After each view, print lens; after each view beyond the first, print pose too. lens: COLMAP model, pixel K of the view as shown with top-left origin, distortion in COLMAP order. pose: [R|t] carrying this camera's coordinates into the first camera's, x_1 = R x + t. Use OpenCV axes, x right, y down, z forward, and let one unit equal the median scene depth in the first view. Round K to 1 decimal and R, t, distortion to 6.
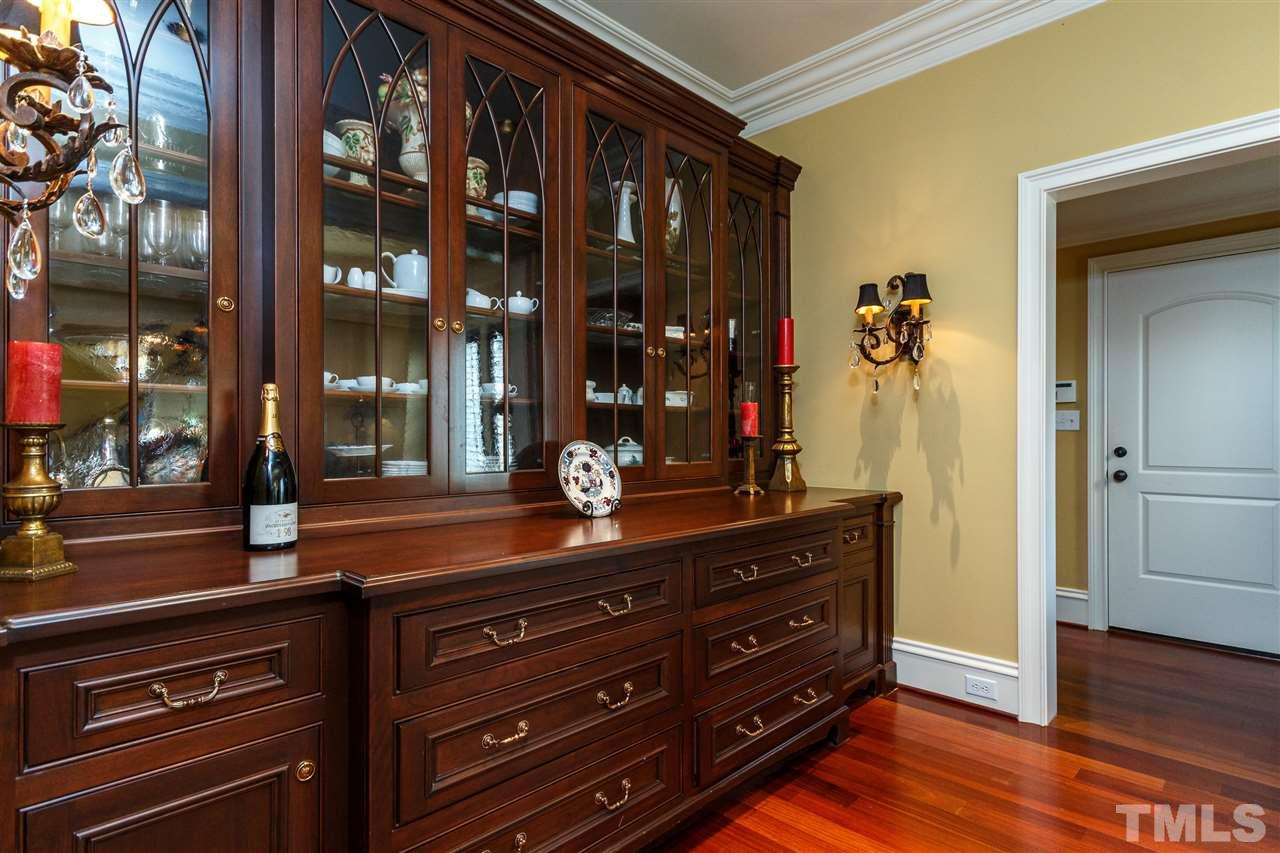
lens RADIAL K [[658.3, 0, 640.7], [0, 658.3, 434.3], [0, 0, 1]] dist [0.004619, 0.000767]
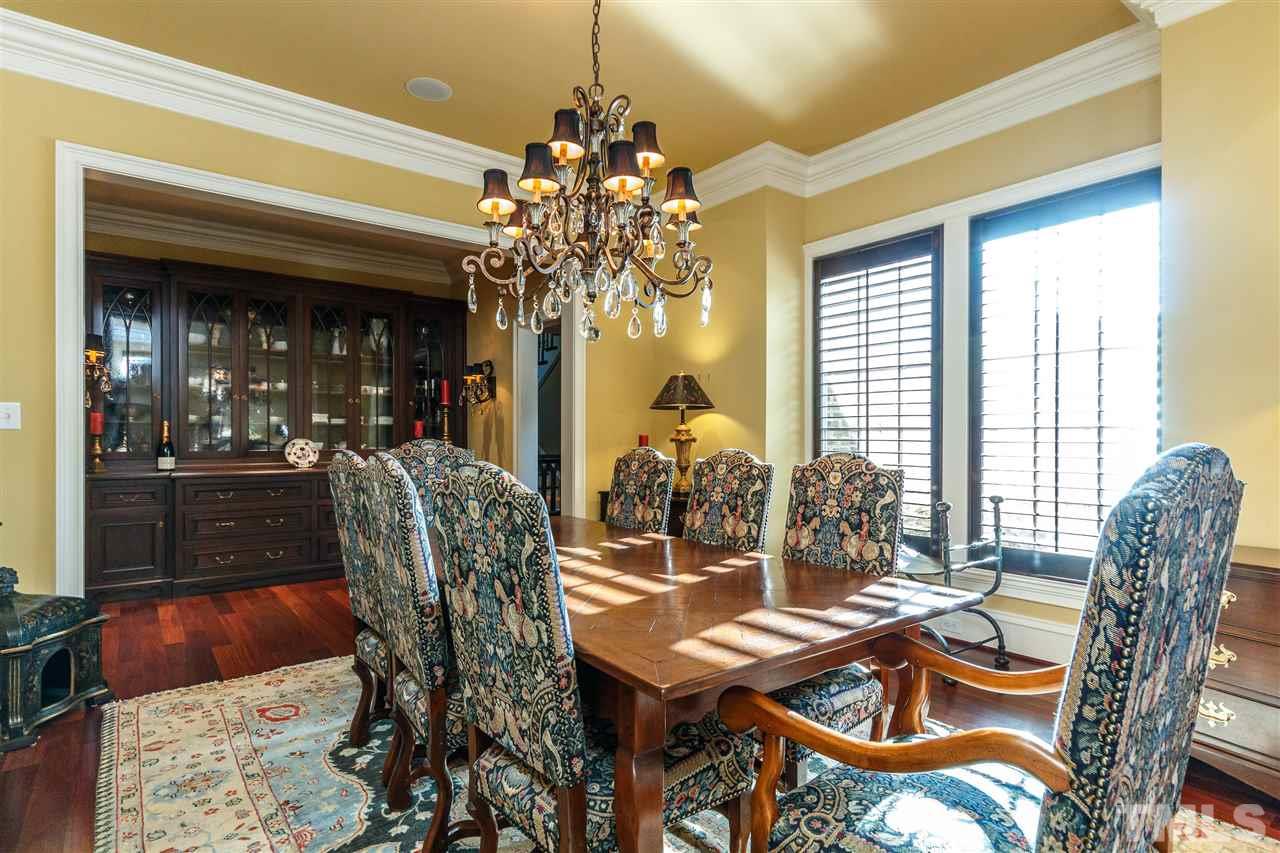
lens RADIAL K [[658.3, 0, 637.8], [0, 658.3, 433.1], [0, 0, 1]] dist [0.004619, 0.000767]
pose [[0.991028, -0.003733, -0.133601, 1.613938], [0.002616, 0.999960, -0.008535, 0.013454], [0.133627, 0.008109, 0.990998, -1.424644]]
